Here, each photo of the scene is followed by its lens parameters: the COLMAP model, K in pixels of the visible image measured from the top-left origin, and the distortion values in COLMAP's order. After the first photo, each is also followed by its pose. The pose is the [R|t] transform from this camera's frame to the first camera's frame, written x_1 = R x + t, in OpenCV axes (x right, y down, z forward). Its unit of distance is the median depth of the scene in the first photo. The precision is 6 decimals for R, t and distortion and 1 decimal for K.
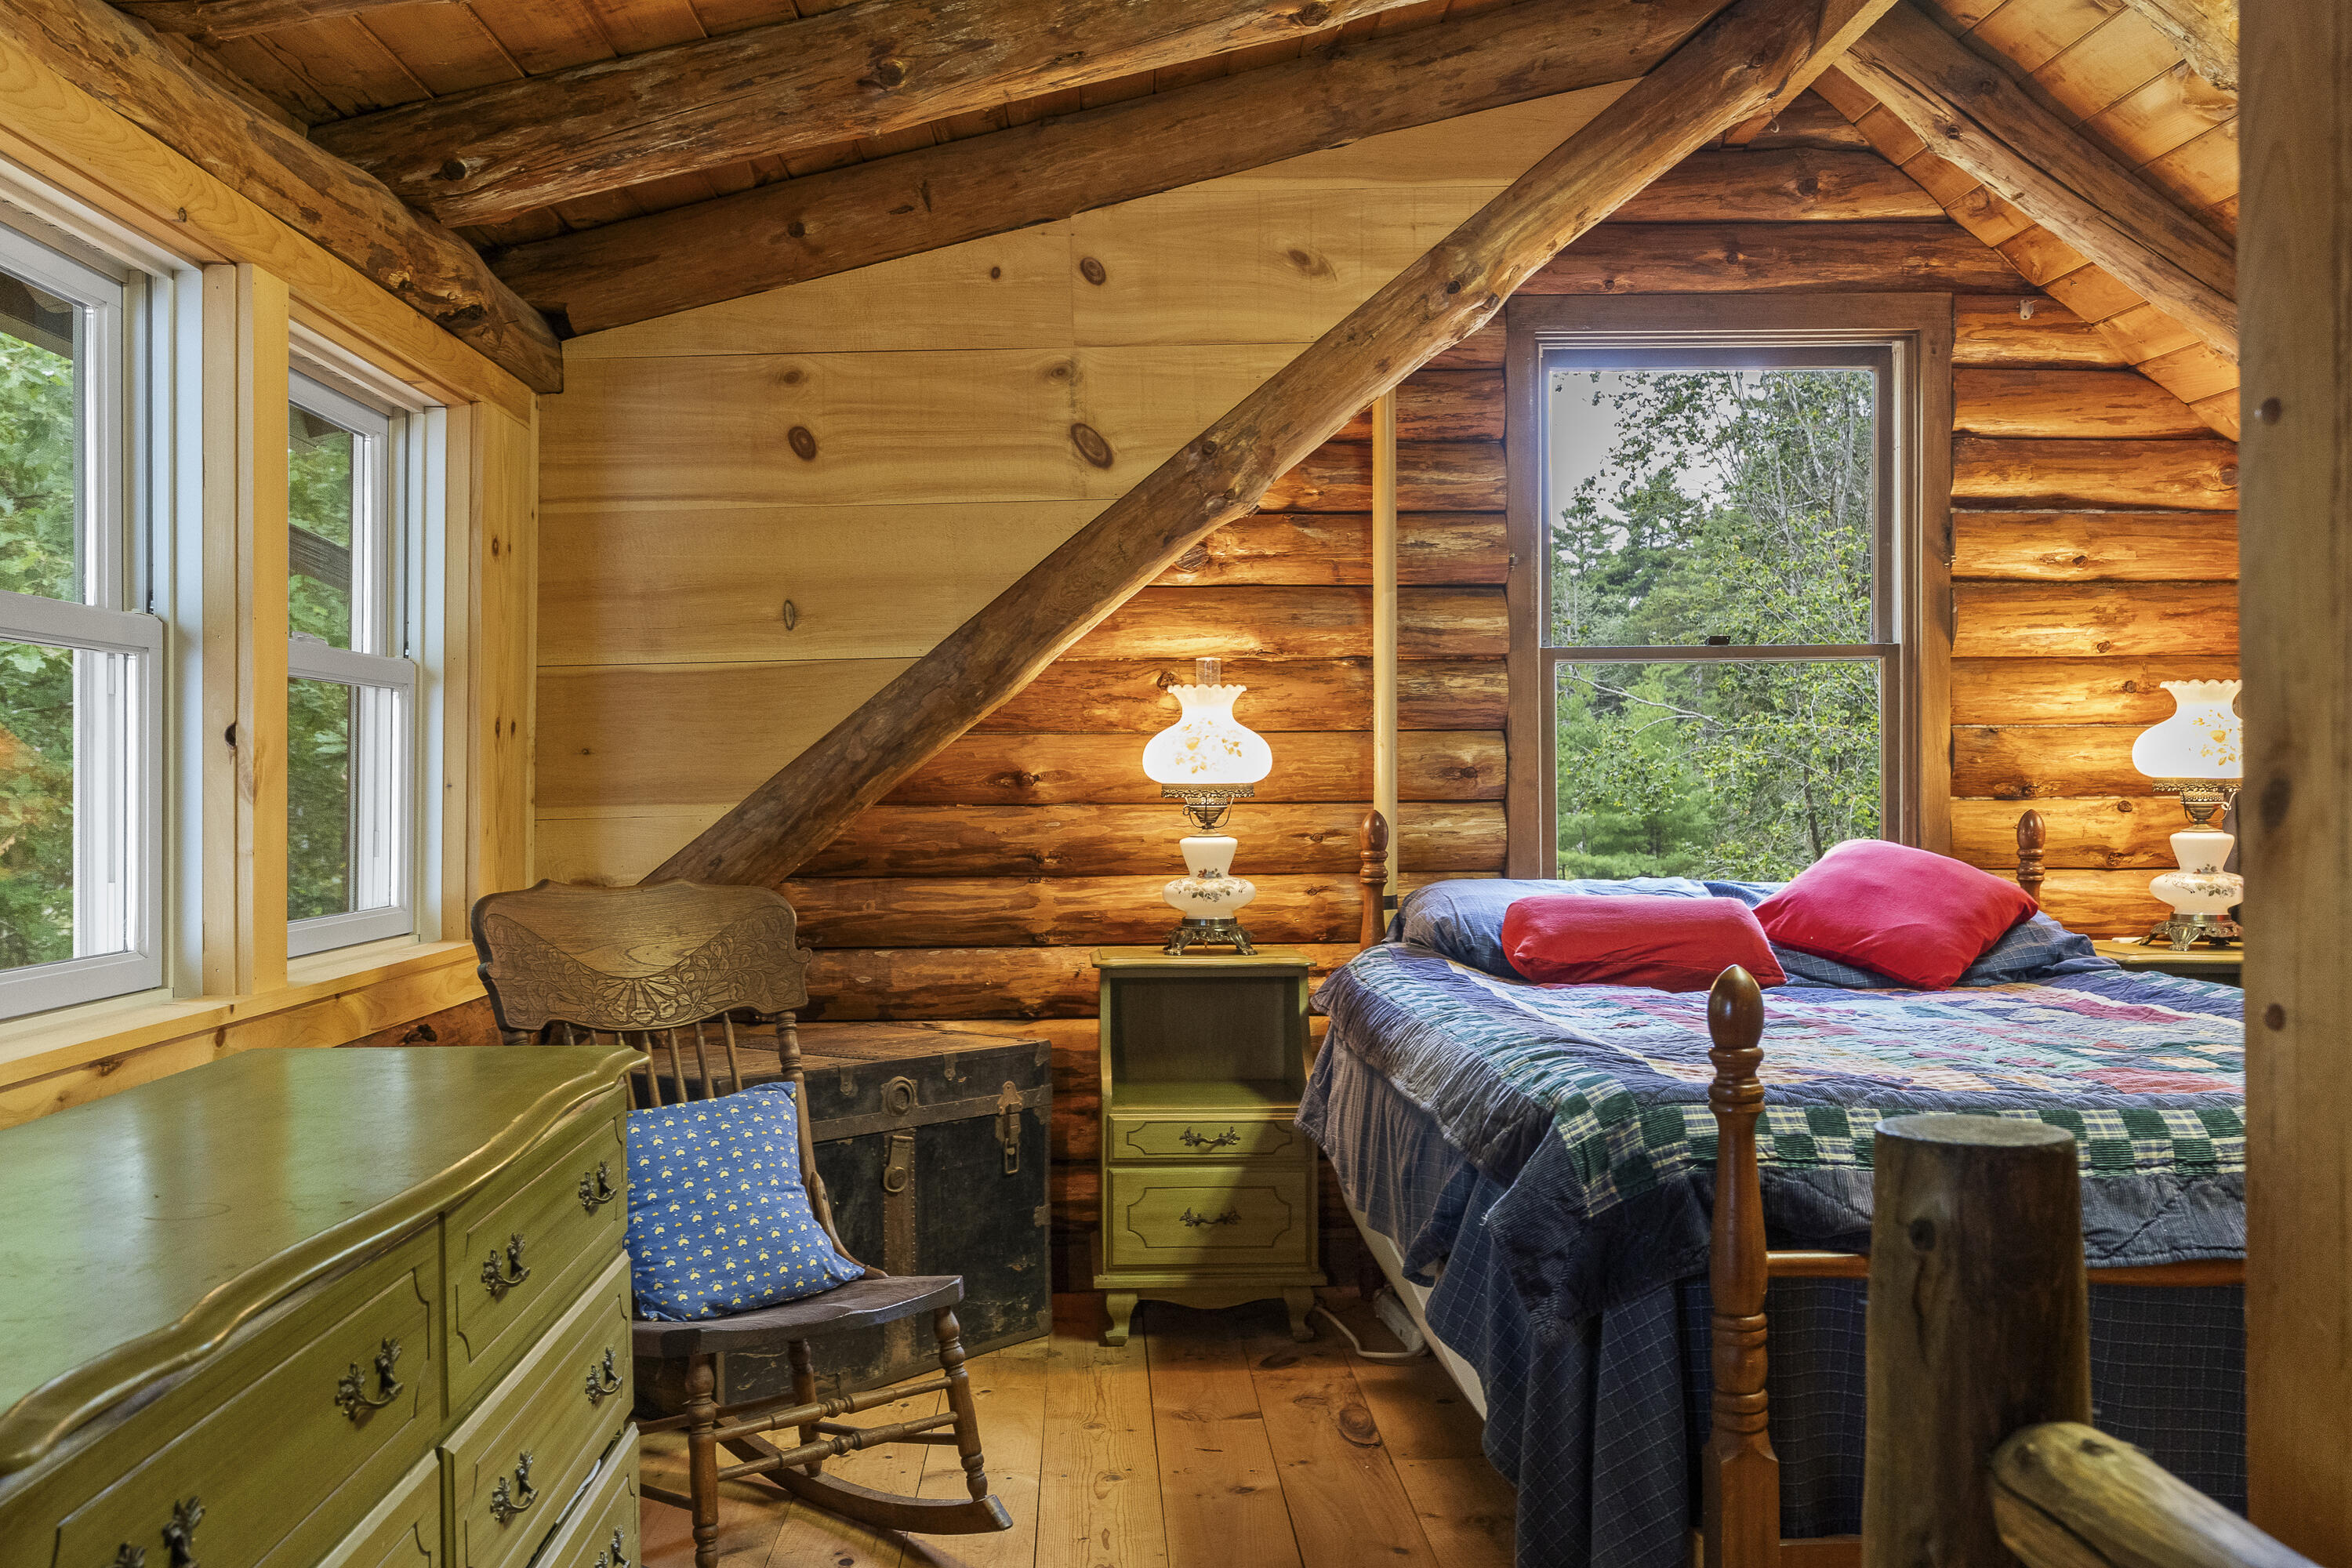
lens RADIAL K [[2087.5, 0, 1193.1], [0, 2087.5, 825.0], [0, 0, 1]] dist [0.008329, 0.011041]
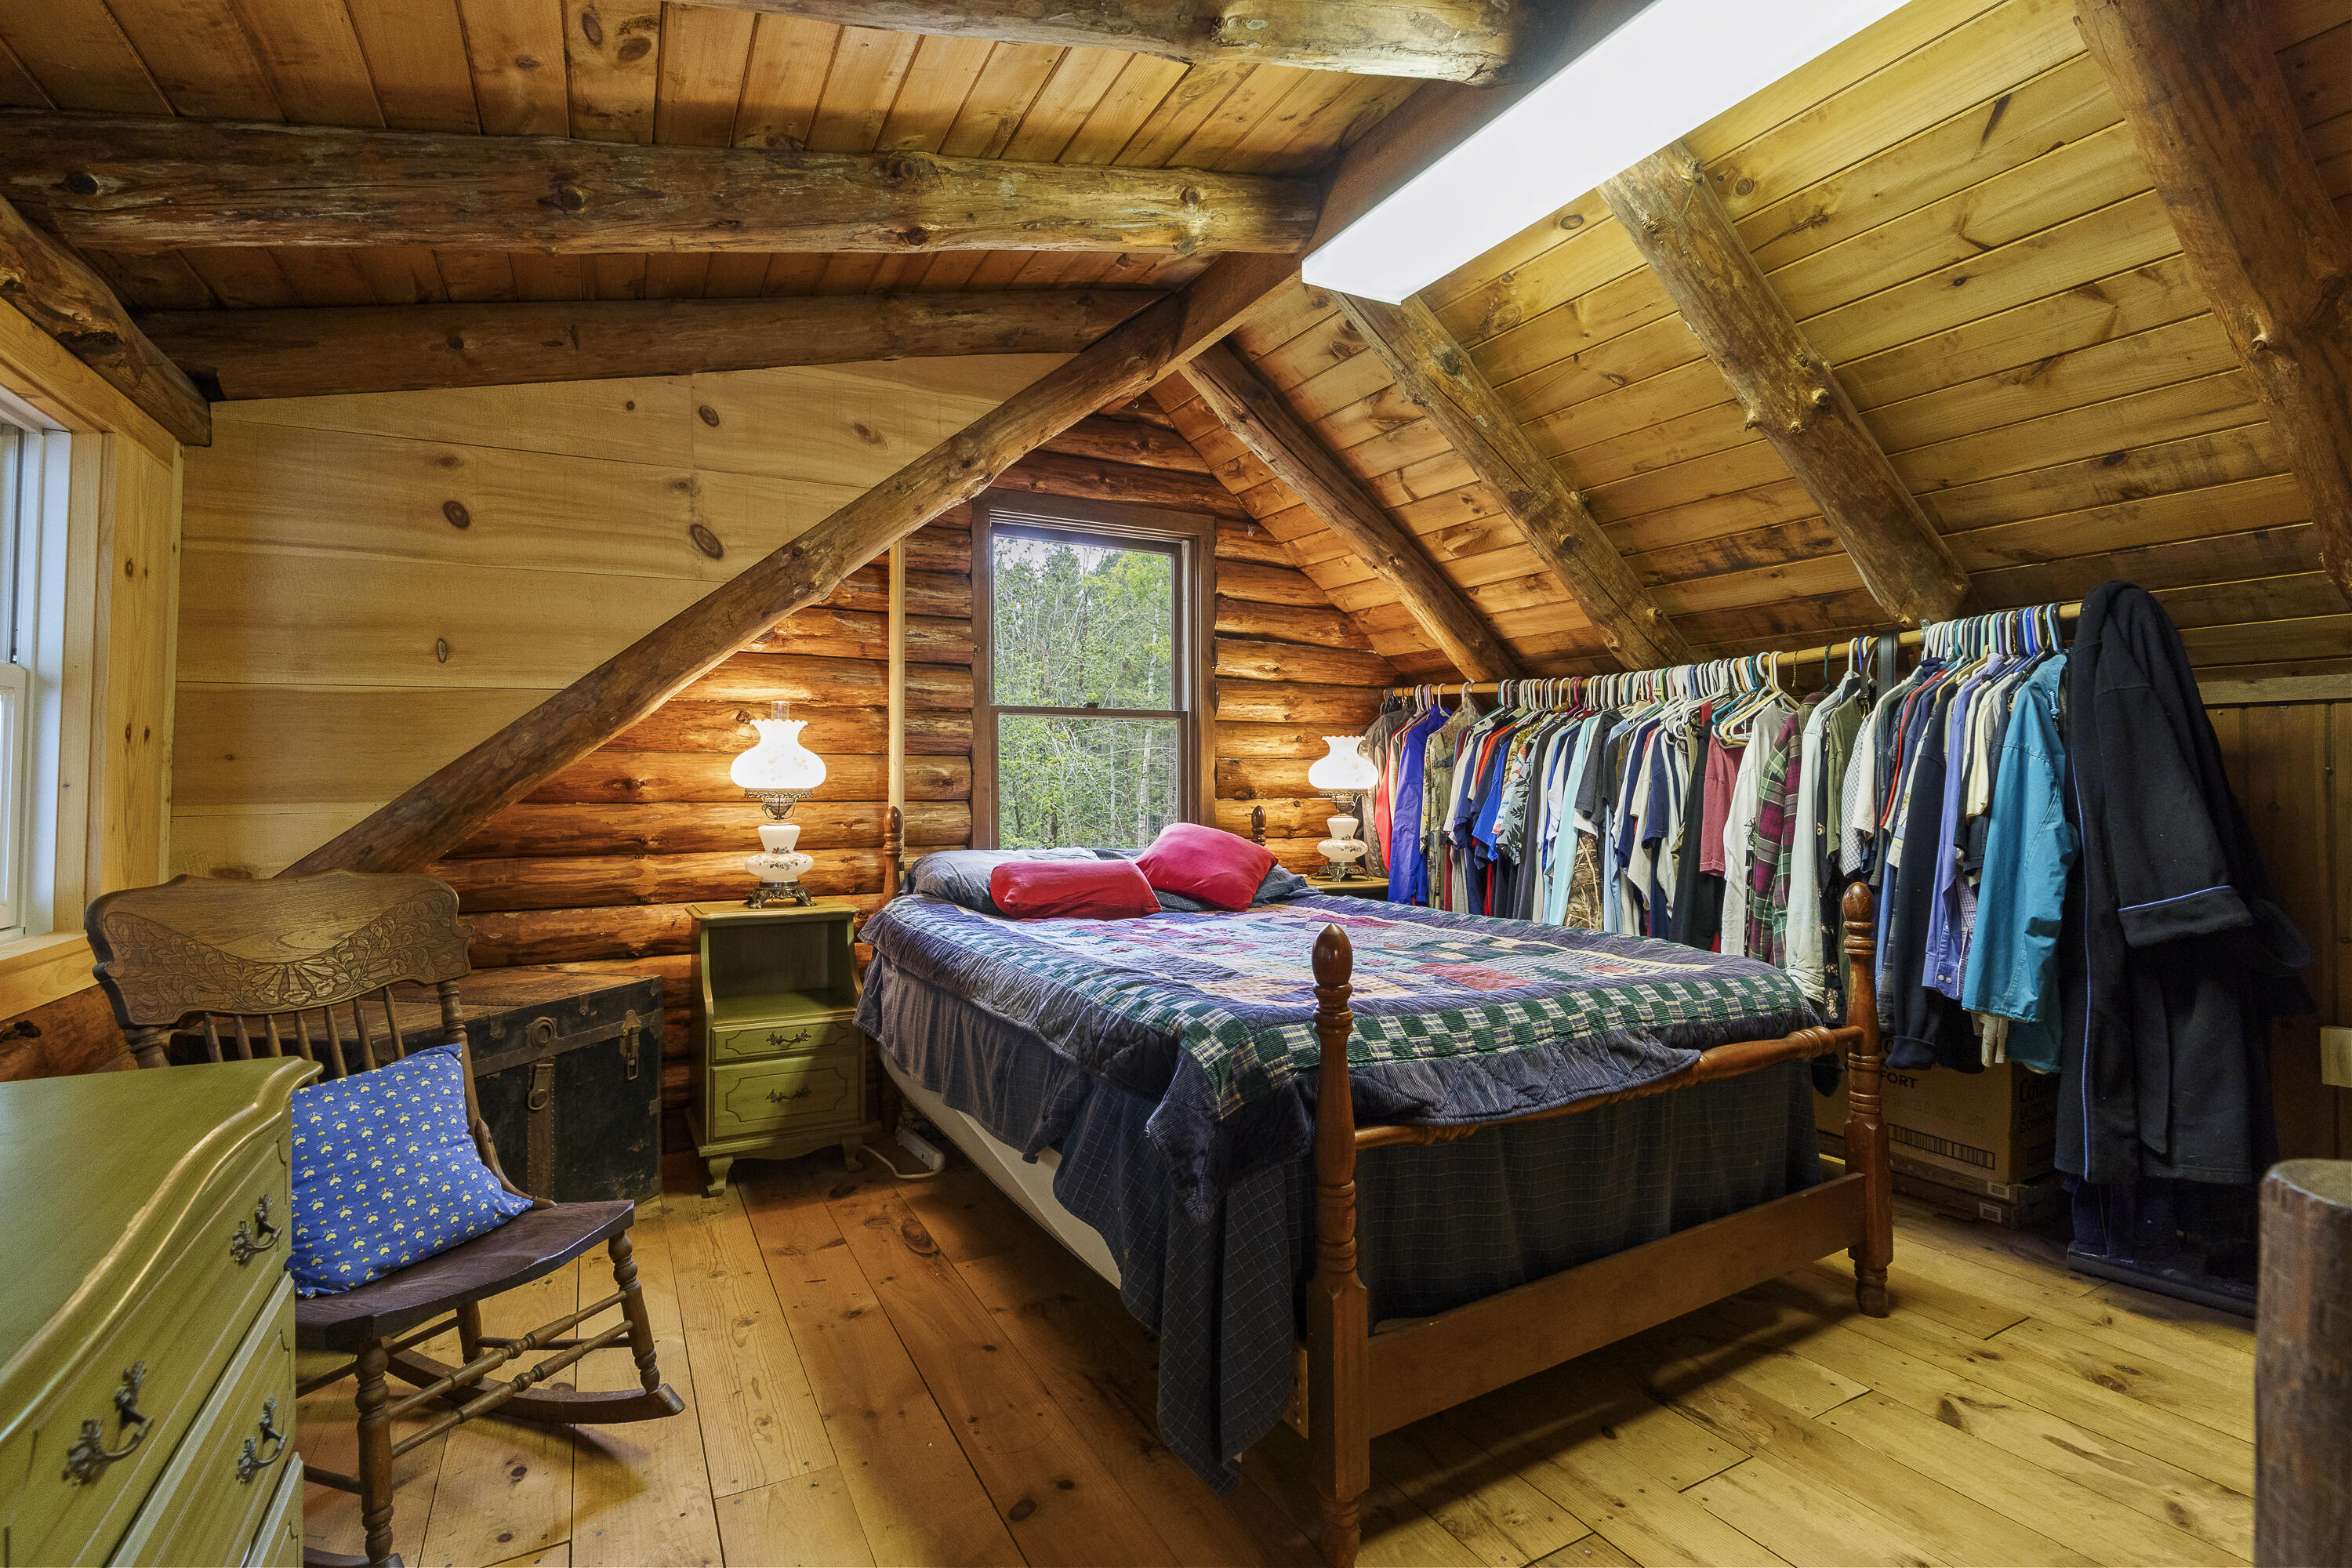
lens RADIAL K [[1073.2, 0, 1187.2], [0, 1073.2, 783.2], [0, 0, 1]] dist [-0.008474, 0.003359]
pose [[0.897679, 0.007905, 0.440580, -0.073787], [0.003928, 0.999656, -0.025939, -0.003321], [-0.440633, 0.025015, 0.897339, 0.231722]]
